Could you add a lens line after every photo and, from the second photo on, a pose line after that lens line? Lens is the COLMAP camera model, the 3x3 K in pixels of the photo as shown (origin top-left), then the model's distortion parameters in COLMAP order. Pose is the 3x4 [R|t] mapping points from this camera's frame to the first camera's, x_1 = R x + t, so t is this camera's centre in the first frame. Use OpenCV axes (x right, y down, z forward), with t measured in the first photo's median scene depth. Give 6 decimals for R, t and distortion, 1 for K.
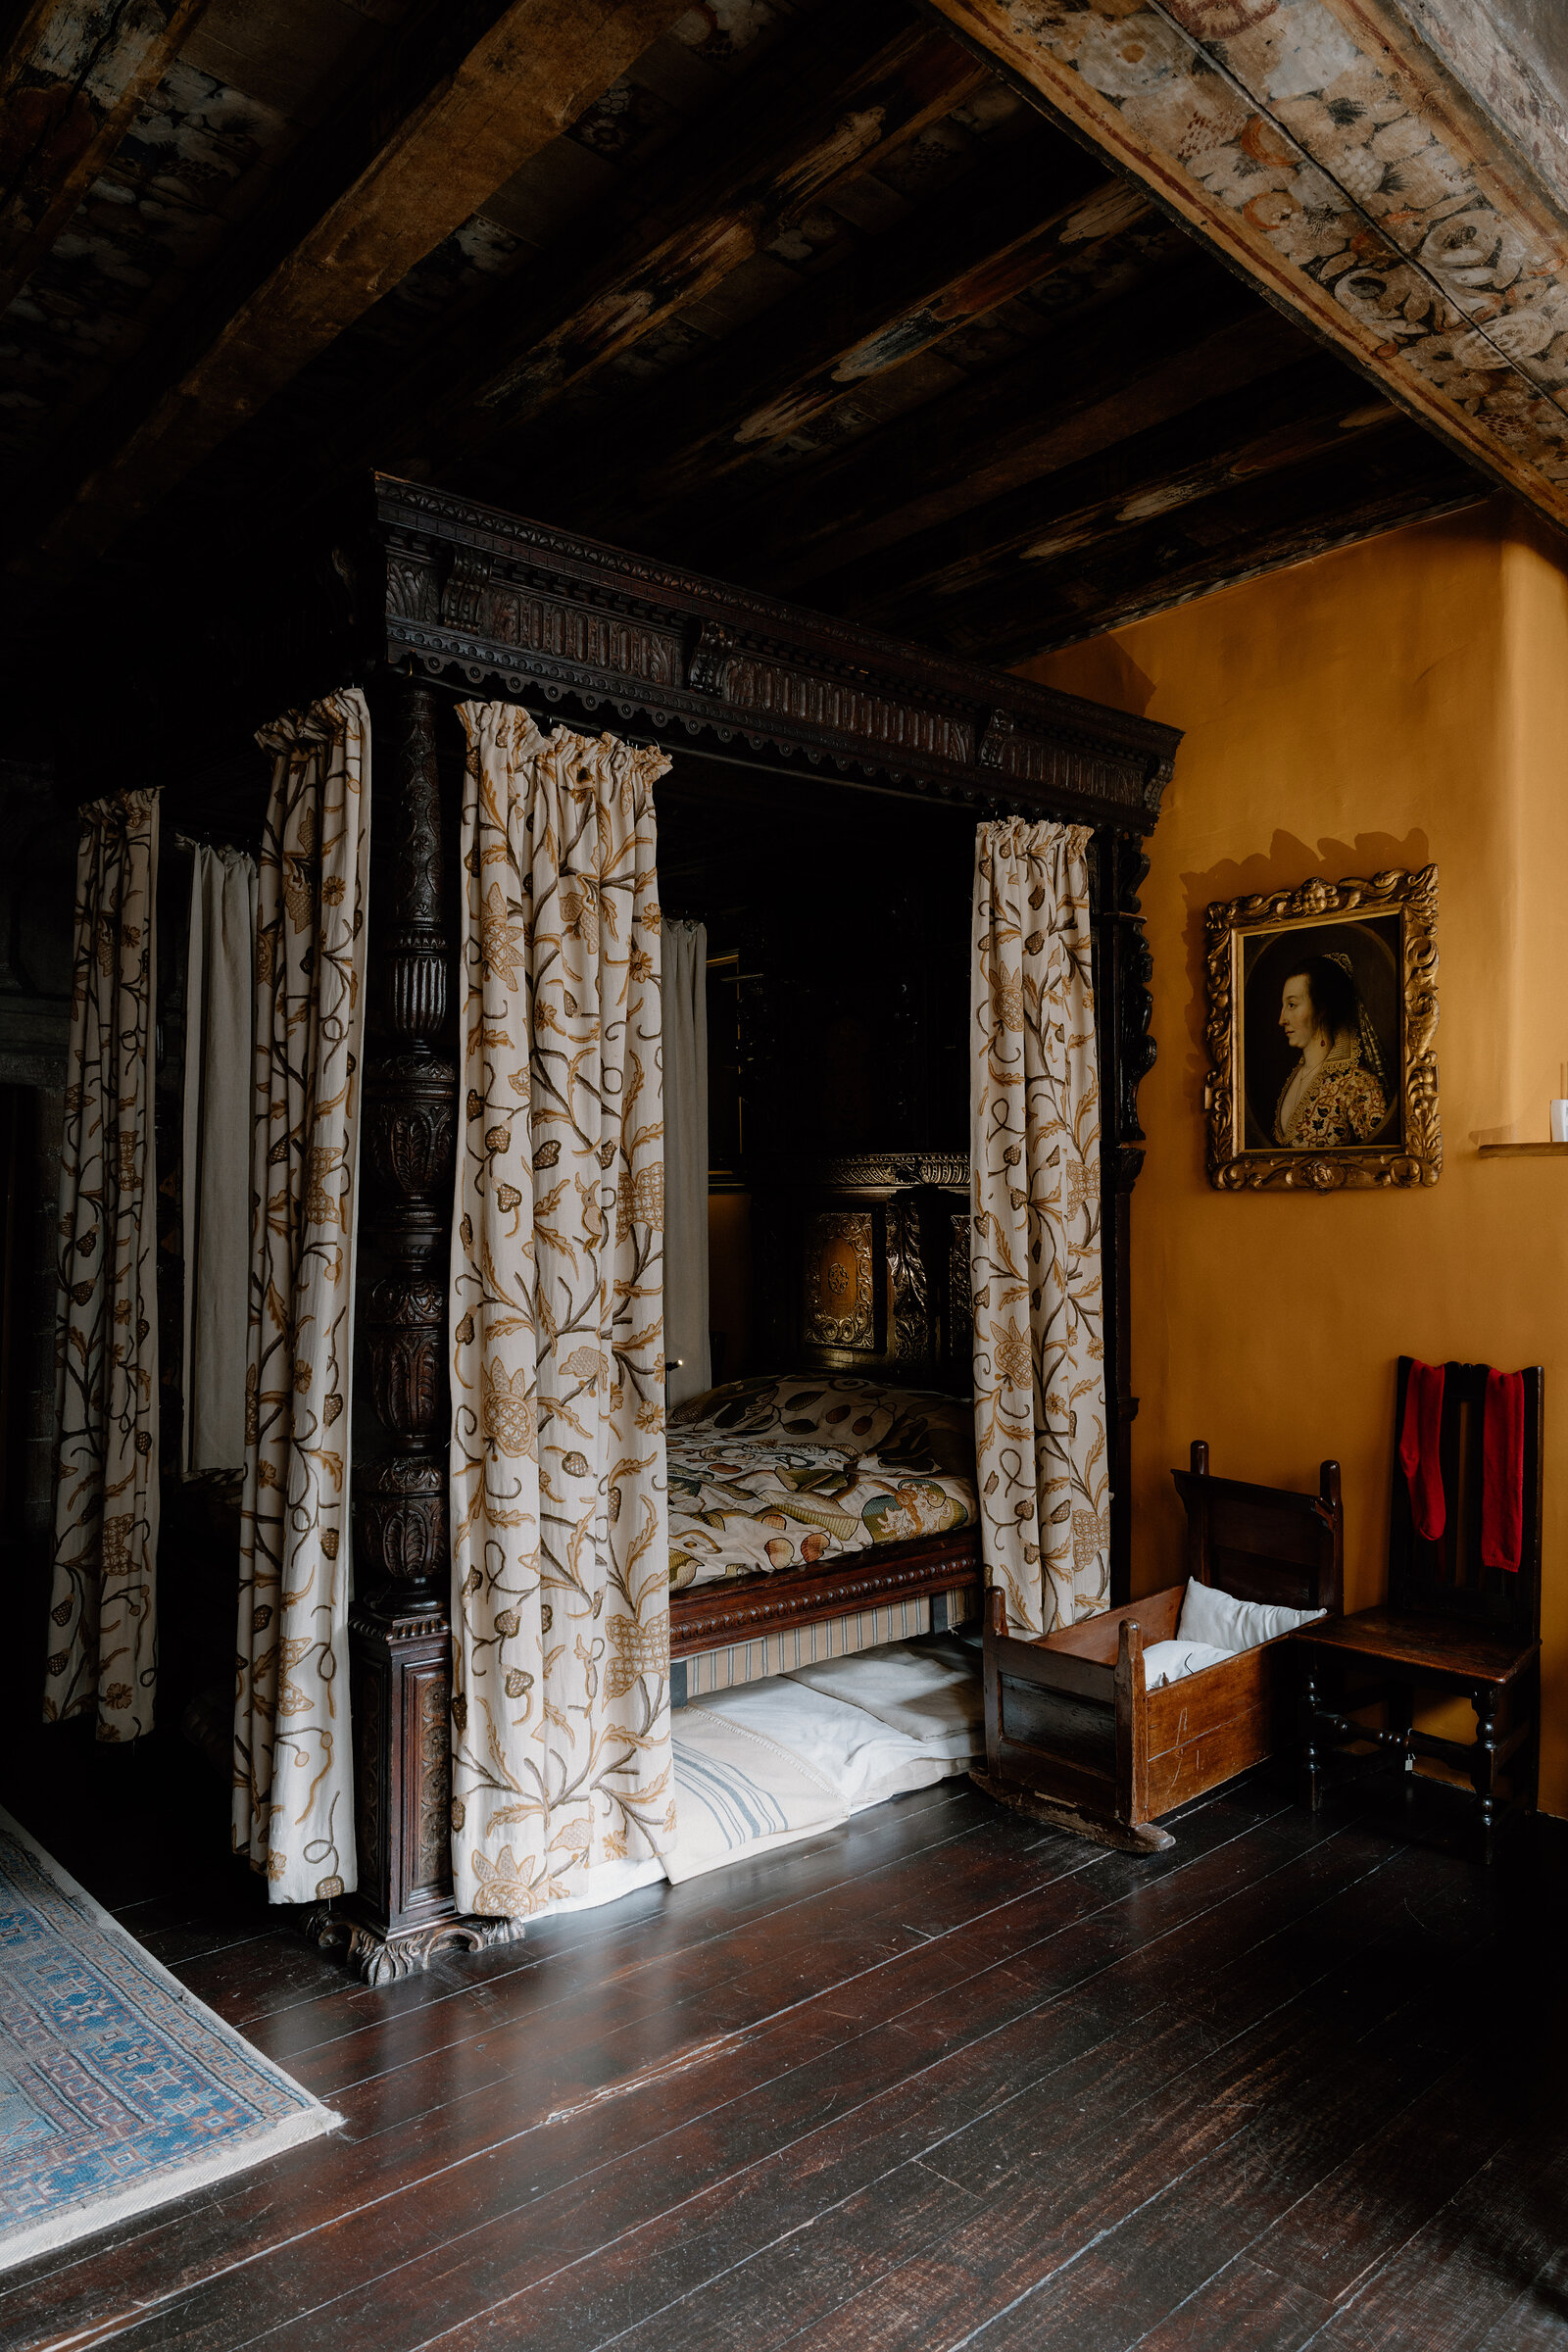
lens RADIAL K [[1592.8, 0, 780.4], [0, 1592.8, 1184.6], [0, 0, 1]] dist [-0.012435, 0.008147]
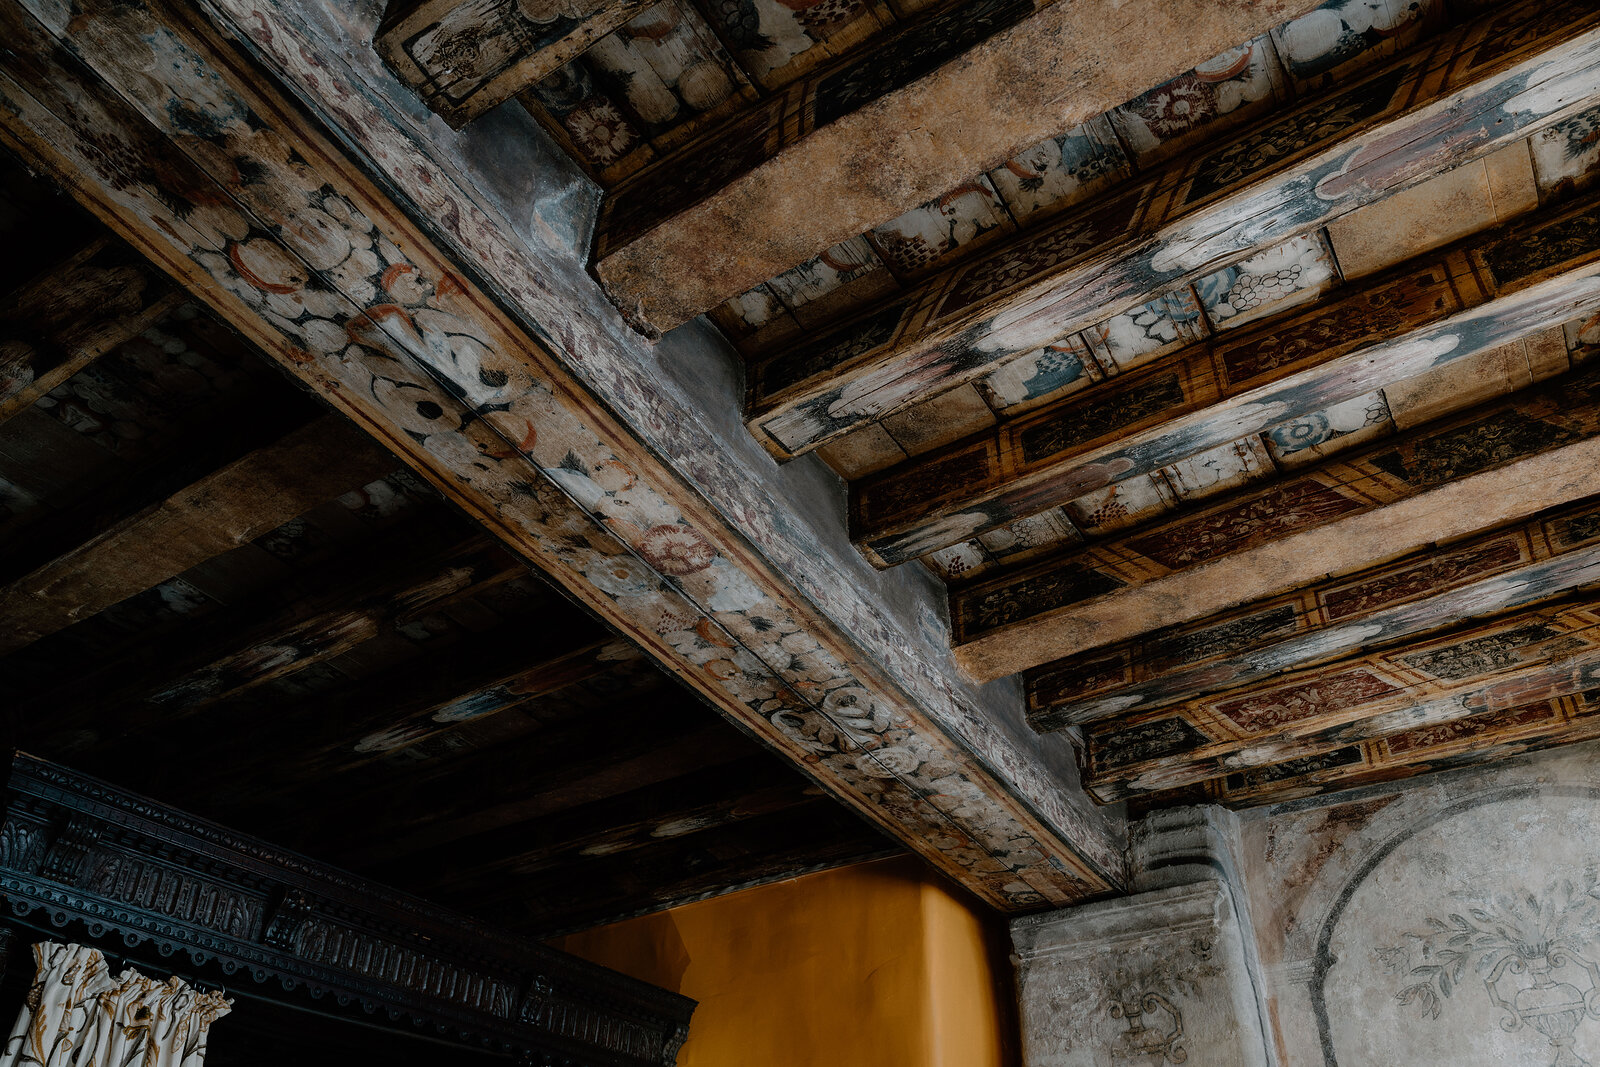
lens RADIAL K [[1302.0, 0, 813.2], [0, 1302.0, 532.8], [0, 0, 1]] dist [-0.017816, 0.019078]
pose [[0.961581, 0.159317, 0.223562, 0.079784], [-0.007972, 0.830232, -0.557361, -0.033320], [-0.274405, 0.534165, 0.799606, -0.054320]]
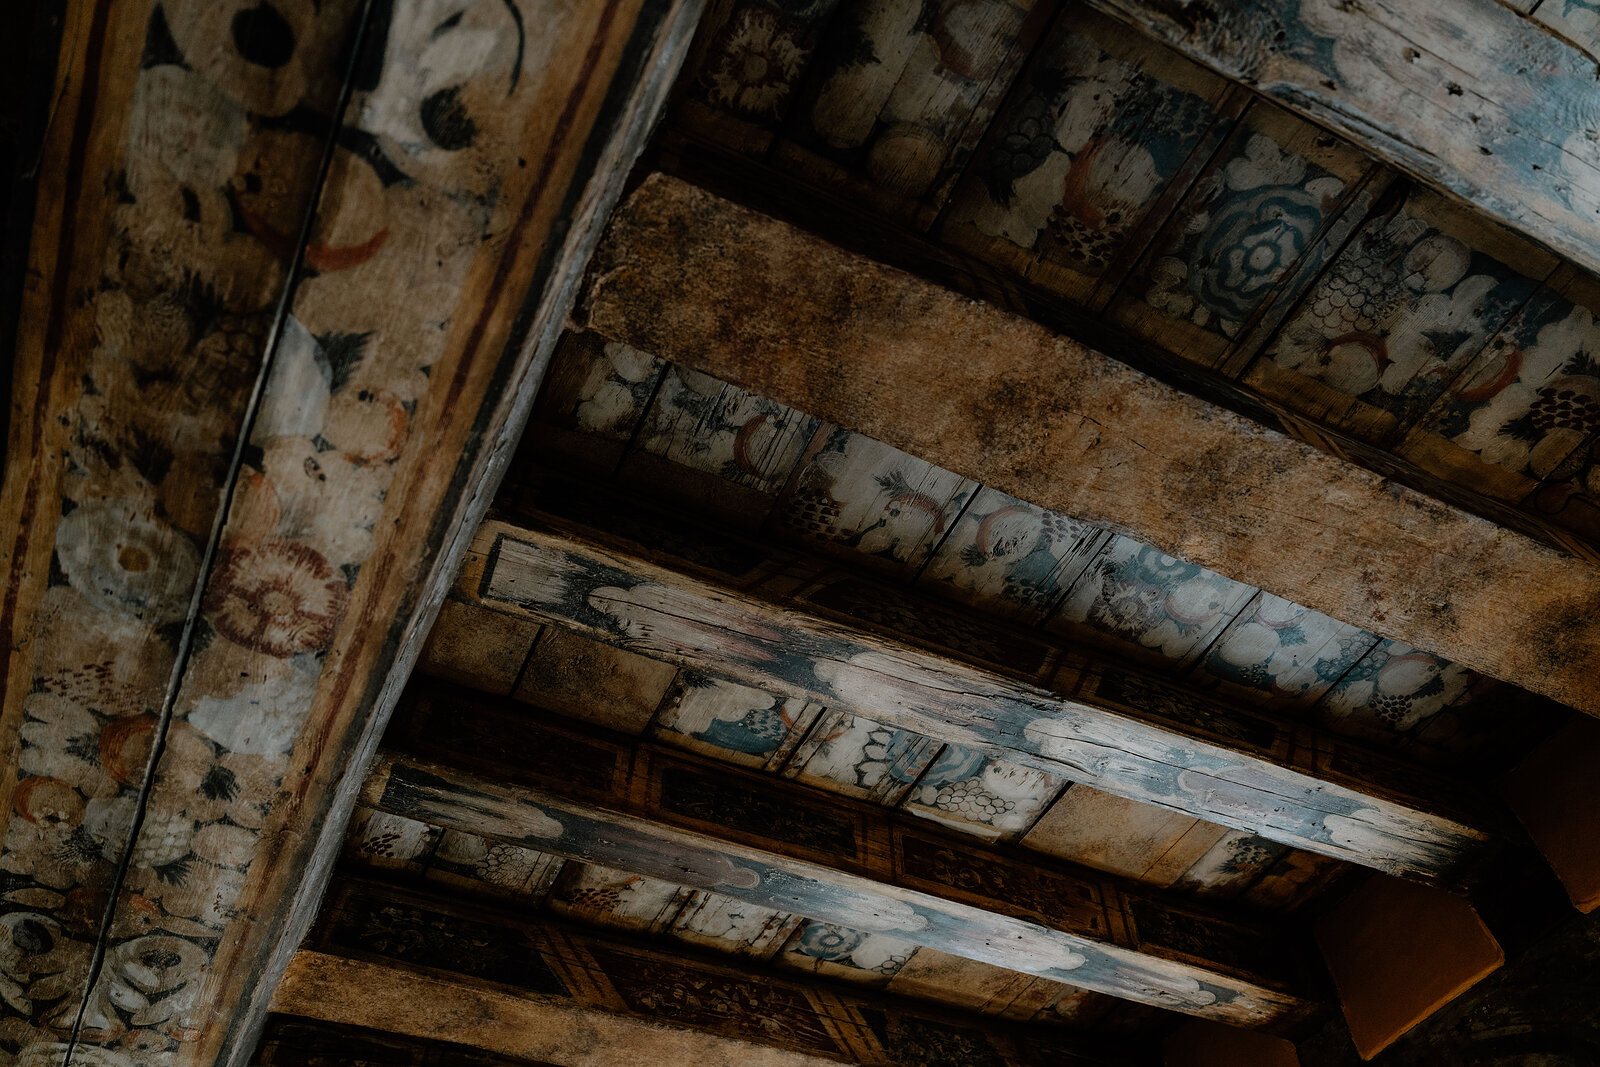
lens RADIAL K [[1083.6, 0, 800.0], [0, 1083.6, 538.8], [0, 0, 1]] dist [-0.012435, 0.008147]
pose [[0.276857, 0.779764, 0.561532, 0.005276], [0.000157, 0.584338, -0.811511, -0.203937], [-0.960911, 0.224760, 0.161656, 0.421457]]
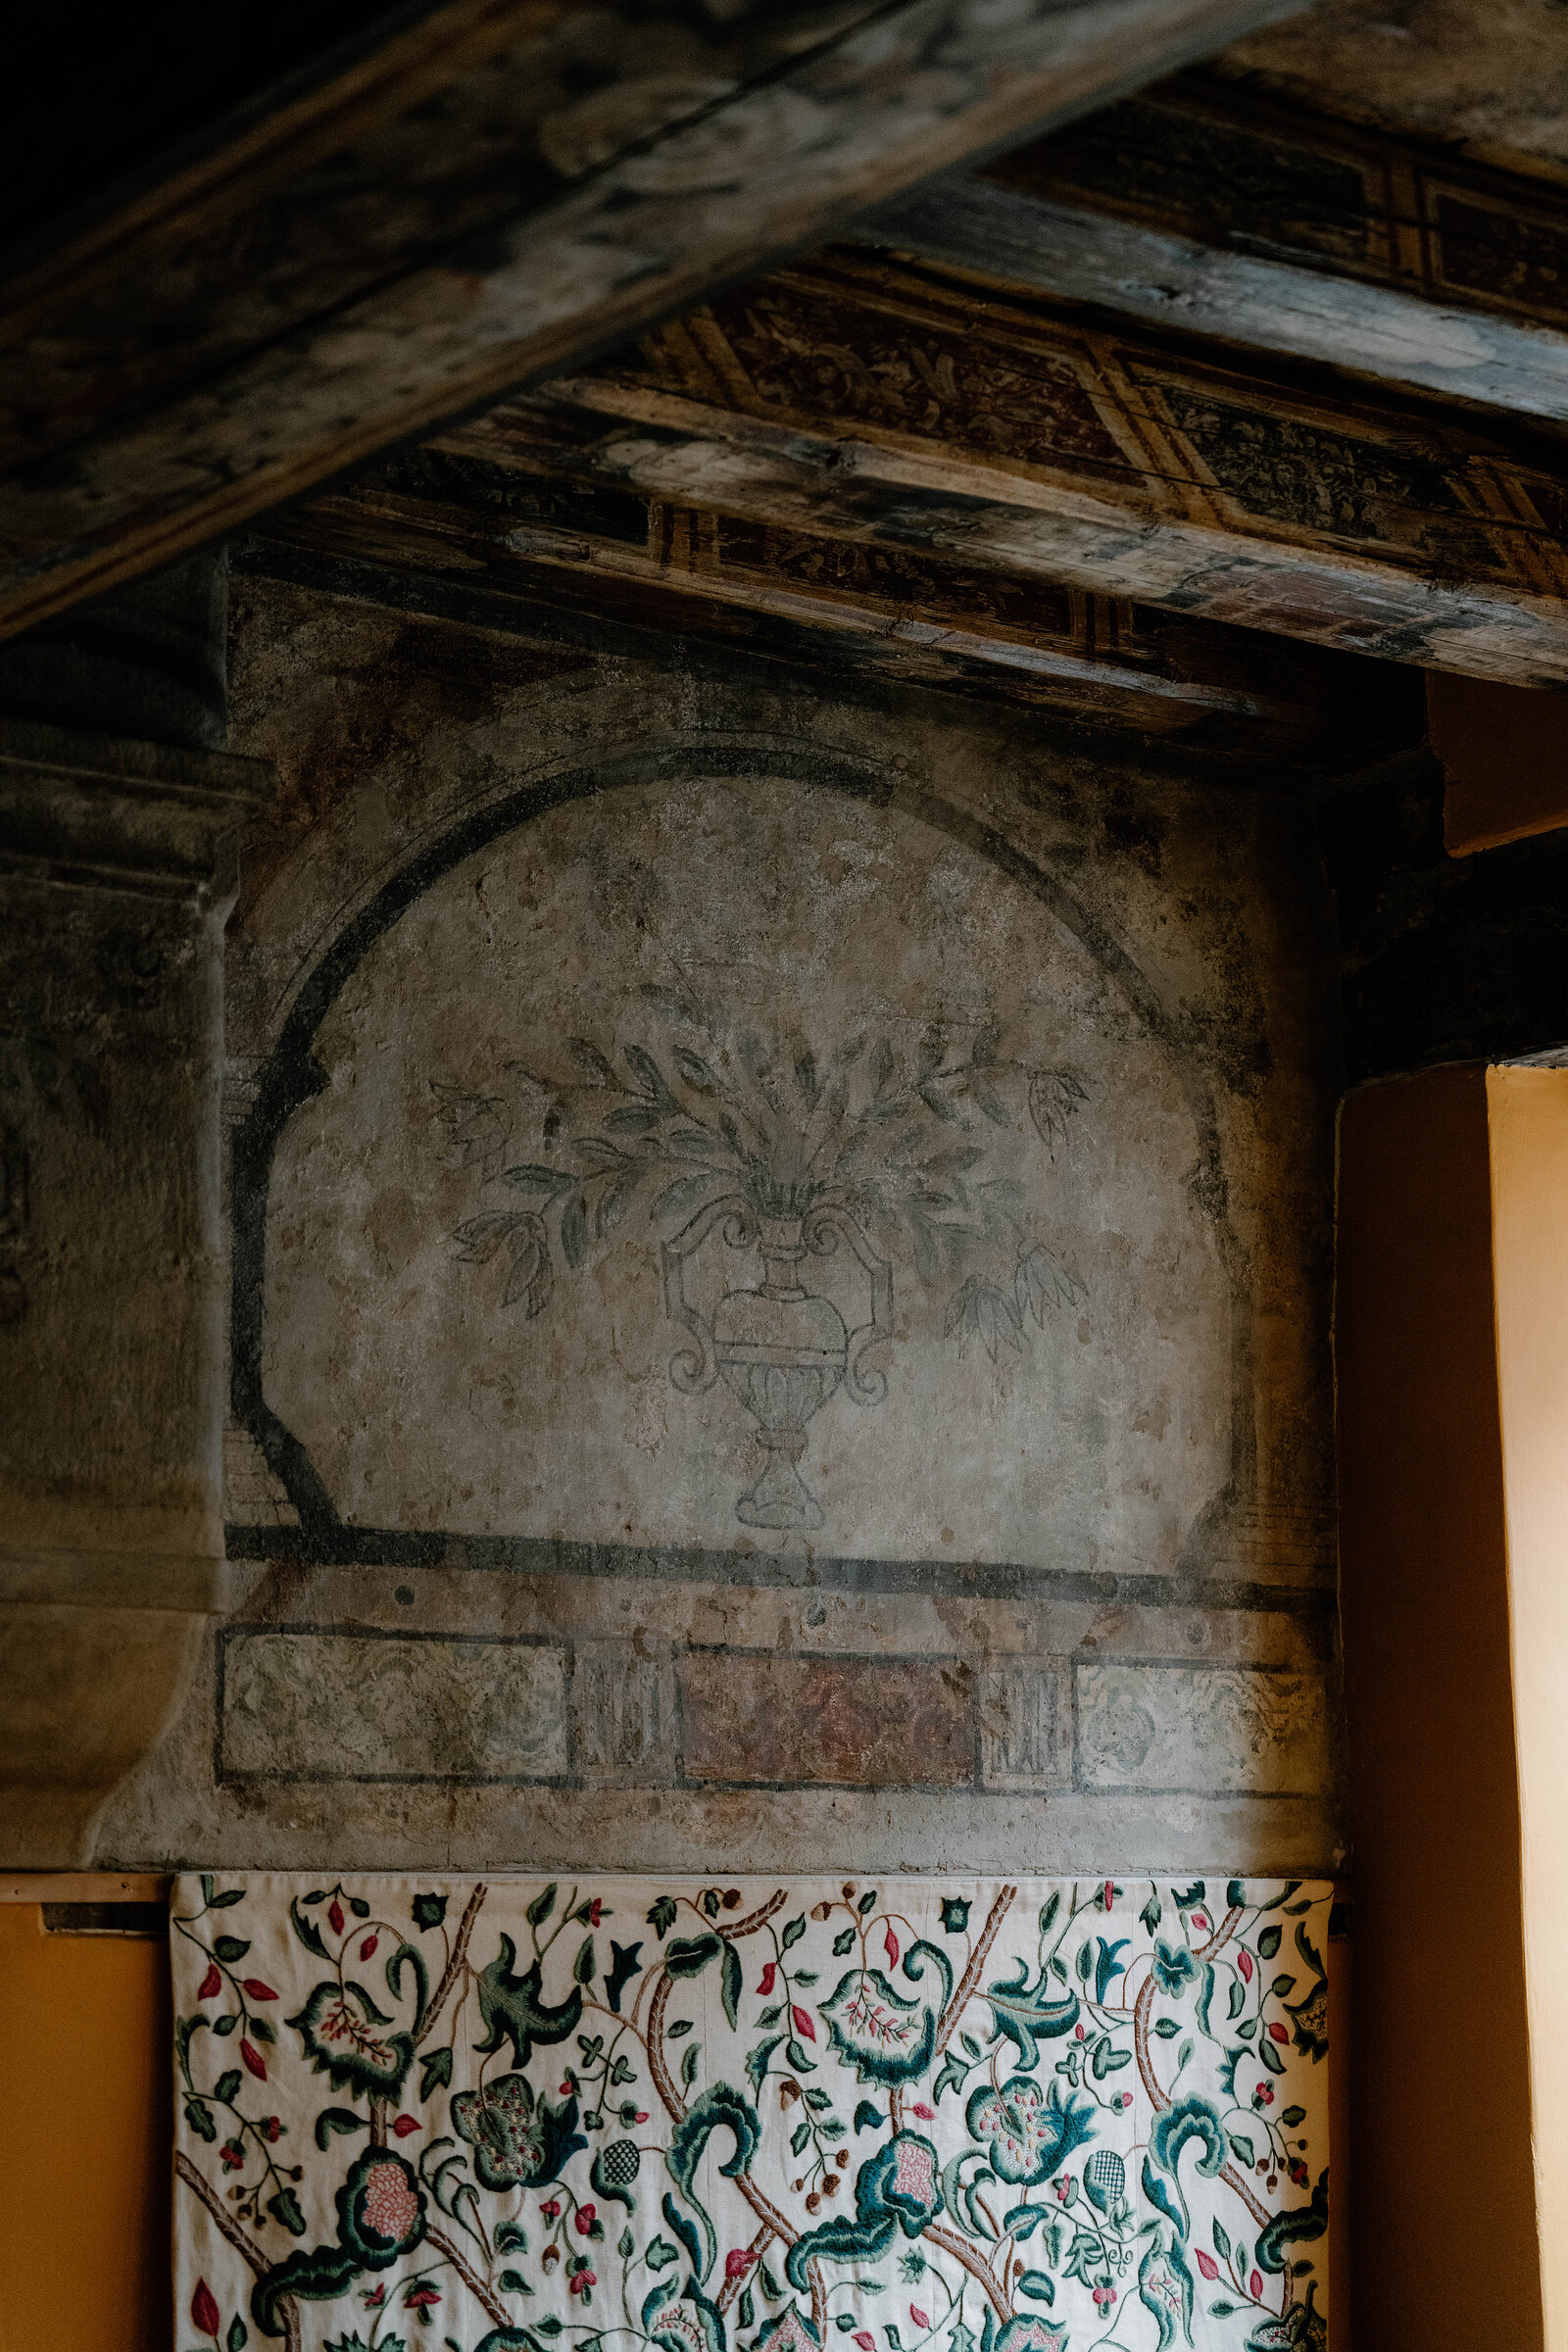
lens RADIAL K [[4194.2, 0, 784.8], [0, 4194.2, 1172.4], [0, 0, 1]] dist [-0.000219, 0.000000]
pose [[0.097015, 0.178888, 0.979075, -0.331125], [-0.005604, 0.983798, -0.179196, -0.150464], [-0.995267, 0.011898, 0.096445, 0.831883]]
